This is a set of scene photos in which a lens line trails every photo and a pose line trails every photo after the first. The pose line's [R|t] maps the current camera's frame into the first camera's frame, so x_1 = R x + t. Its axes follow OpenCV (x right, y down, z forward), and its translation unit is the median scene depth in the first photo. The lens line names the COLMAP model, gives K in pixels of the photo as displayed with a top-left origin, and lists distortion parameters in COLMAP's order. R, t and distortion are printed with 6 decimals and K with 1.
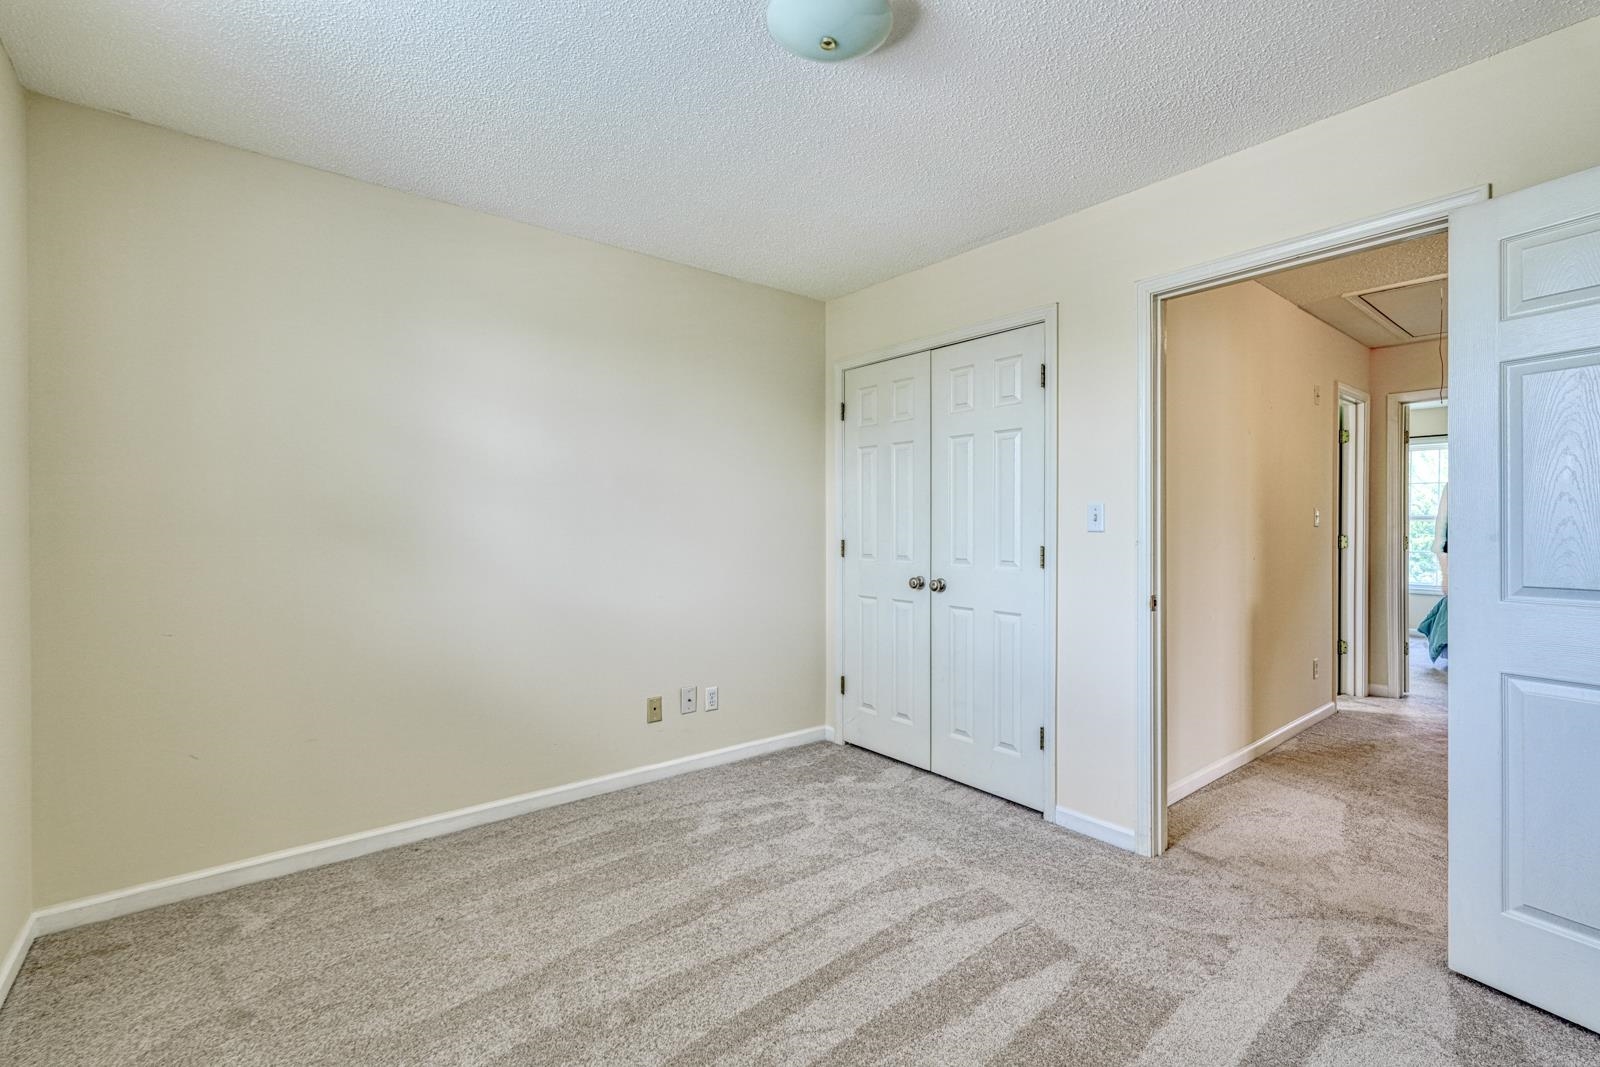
lens RADIAL K [[706.3, 0, 787.1], [0, 706.3, 522.3], [0, 0, 1]] dist [0.004213, 0.000721]
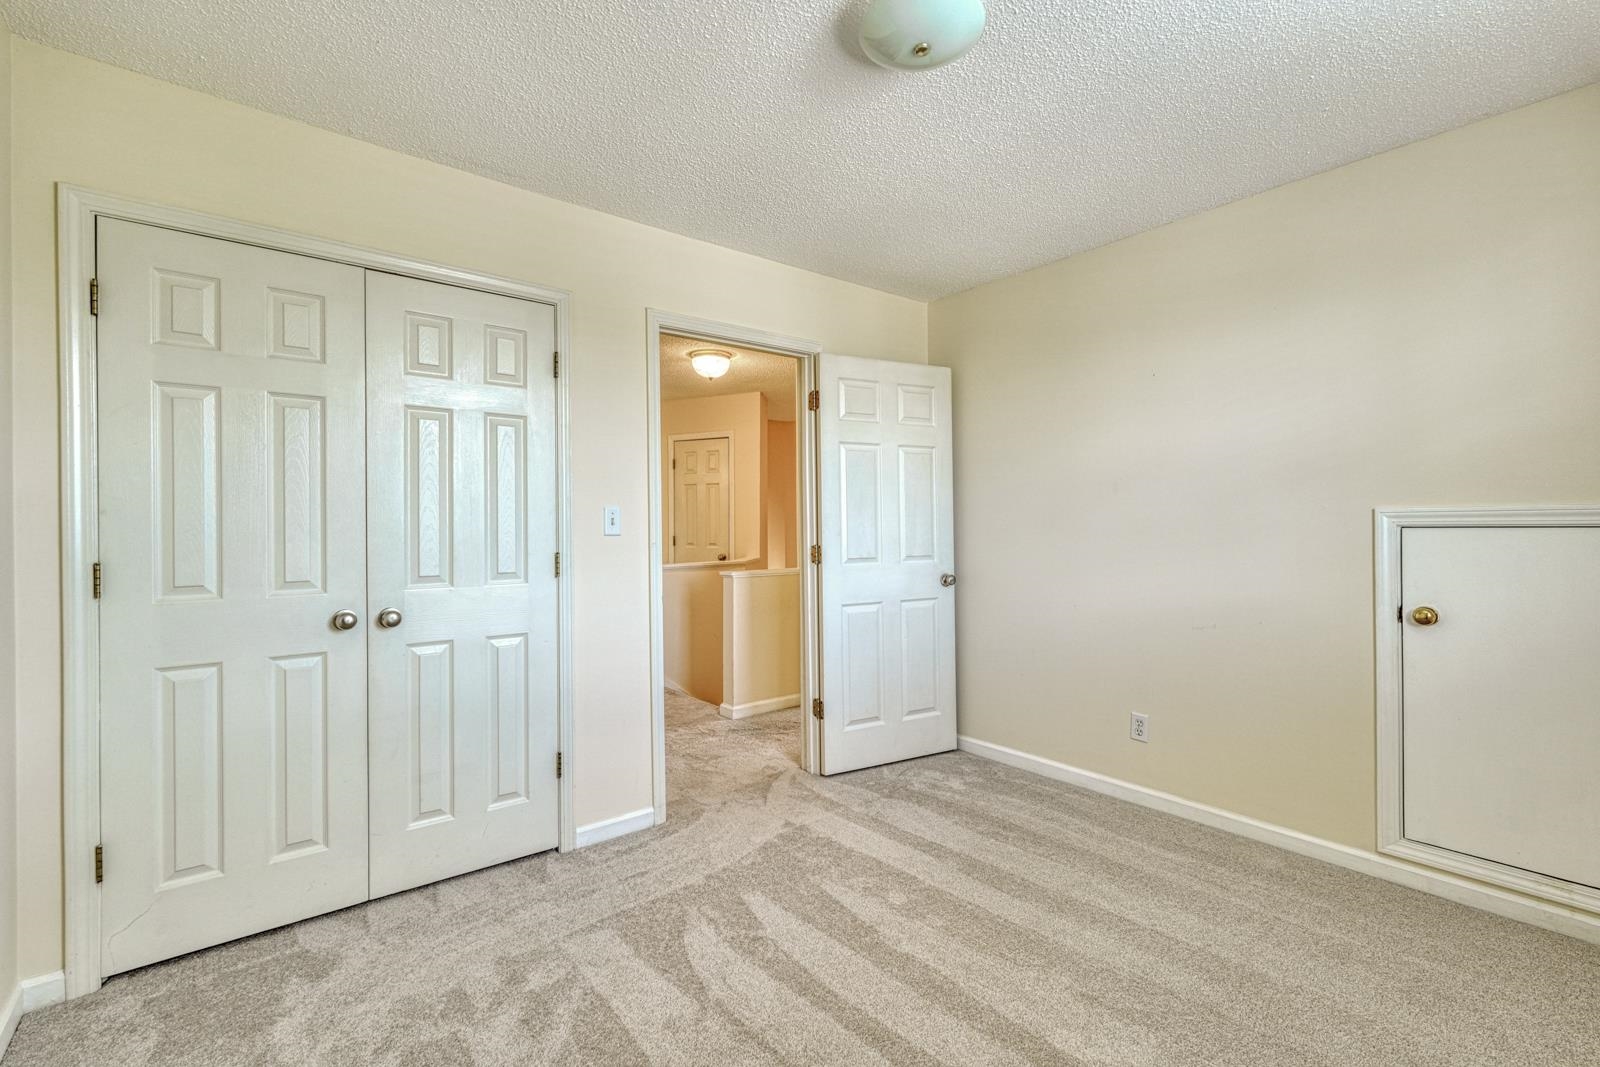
lens RADIAL K [[706.3, 0, 807.2], [0, 706.3, 533.1], [0, 0, 1]] dist [0.004213, 0.000721]
pose [[-0.005680, -0.009144, 0.999942, -0.537631], [0.006005, 0.999940, 0.009178, 0.002380], [-0.999966, 0.006057, -0.005624, 0.680134]]
